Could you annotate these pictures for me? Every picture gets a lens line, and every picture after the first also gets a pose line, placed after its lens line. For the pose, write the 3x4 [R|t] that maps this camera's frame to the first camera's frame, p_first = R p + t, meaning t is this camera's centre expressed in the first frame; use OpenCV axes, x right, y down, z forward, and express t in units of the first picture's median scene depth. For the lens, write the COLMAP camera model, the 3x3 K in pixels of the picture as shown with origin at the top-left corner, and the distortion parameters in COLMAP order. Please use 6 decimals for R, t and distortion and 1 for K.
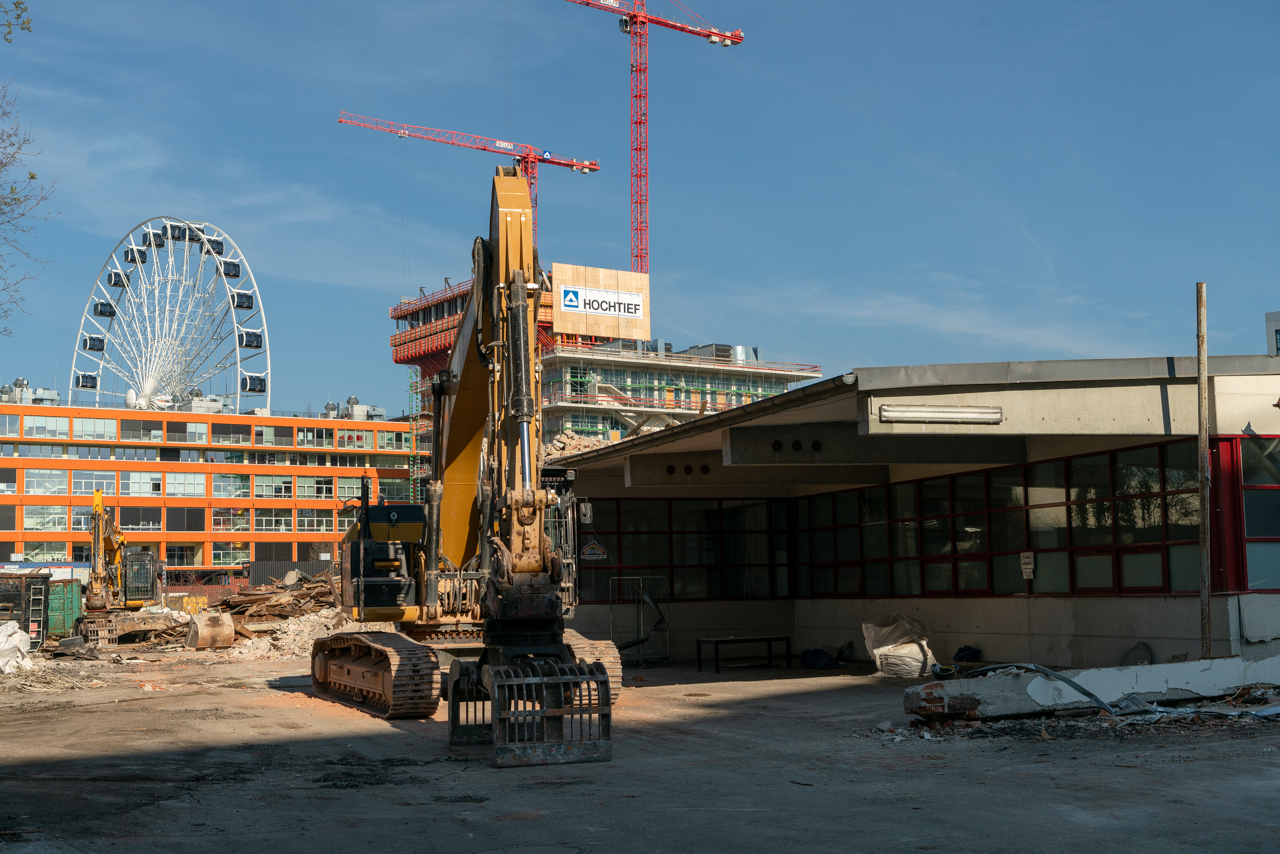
lens RADIAL K [[1537.4, 0, 616.0], [0, 1537.4, 423.5], [0, 0, 1]] dist [-0.040596, 0.013709]
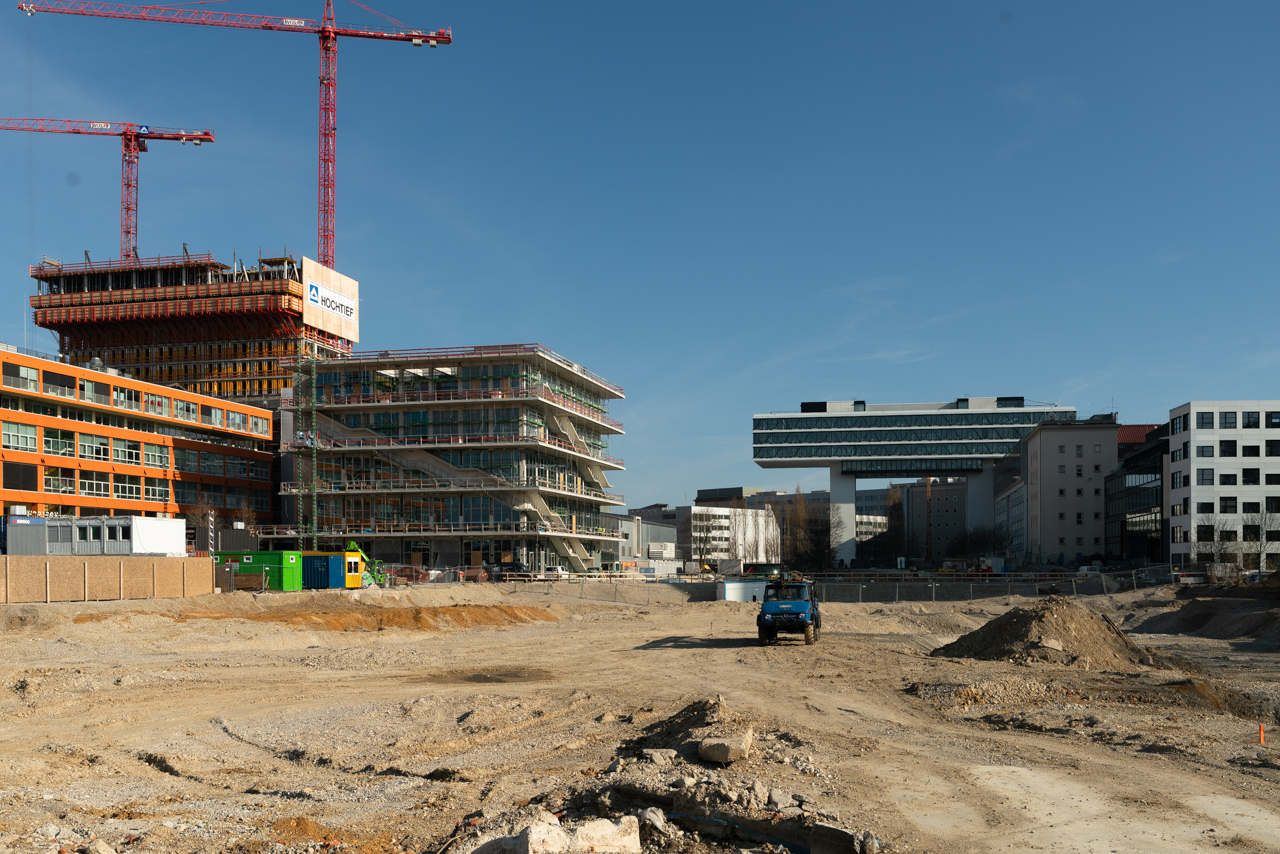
lens RADIAL K [[1204.5, 0, 684.7], [0, 1204.5, 539.3], [0, 0, 1]] dist [-0.007742, 0.000797]
pose [[0.740070, 0.037344, 0.671492, -0.431453], [-0.086052, 0.995508, 0.039476, 0.036102], [-0.667002, -0.086998, 0.739959, 0.222378]]
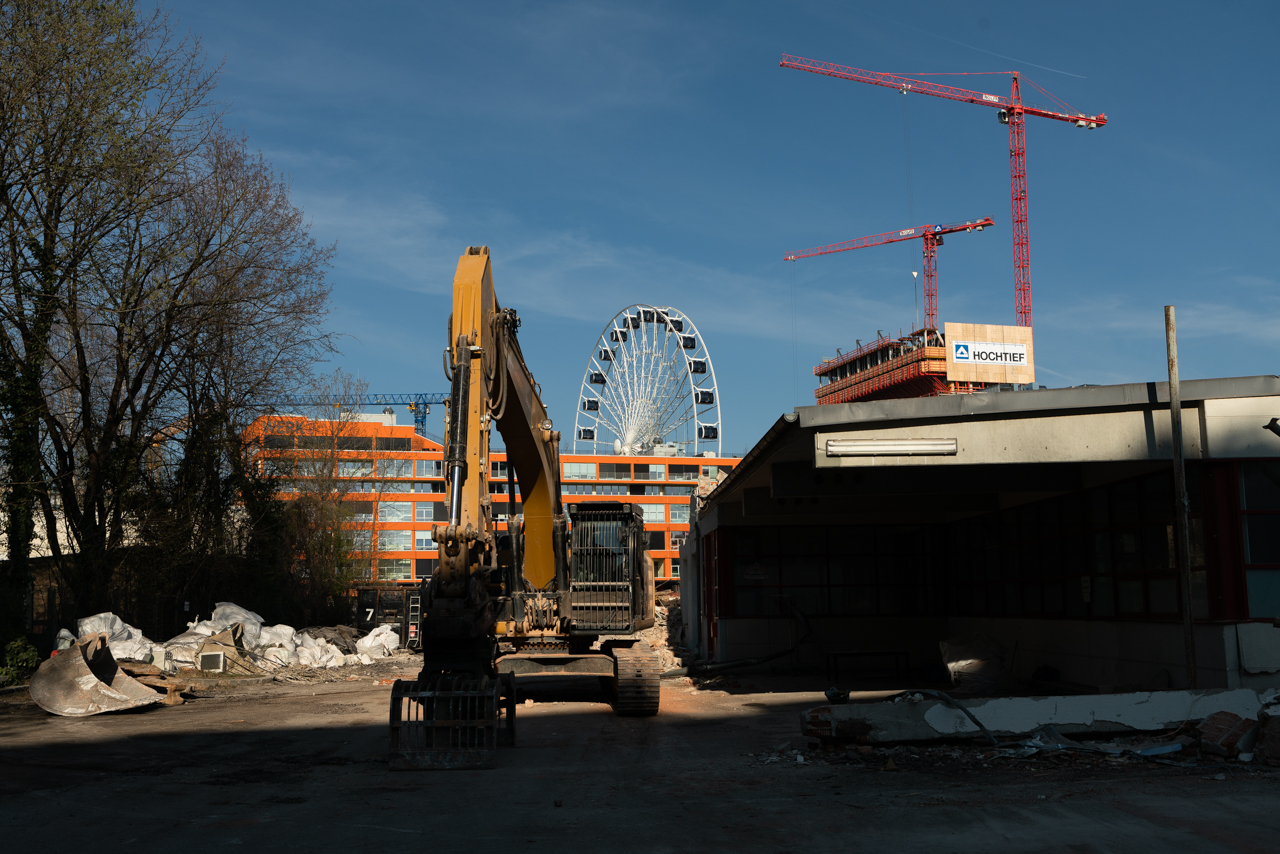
lens RADIAL K [[1244.9, 0, 640.0], [0, 1244.9, 427.0], [0, 0, 1]] dist [0.012383, -0.012891]
pose [[0.952694, -0.034101, -0.302014, 0.024751], [0.025950, 0.999184, -0.030962, 0.000160], [0.302823, 0.021660, 0.952801, 0.010729]]
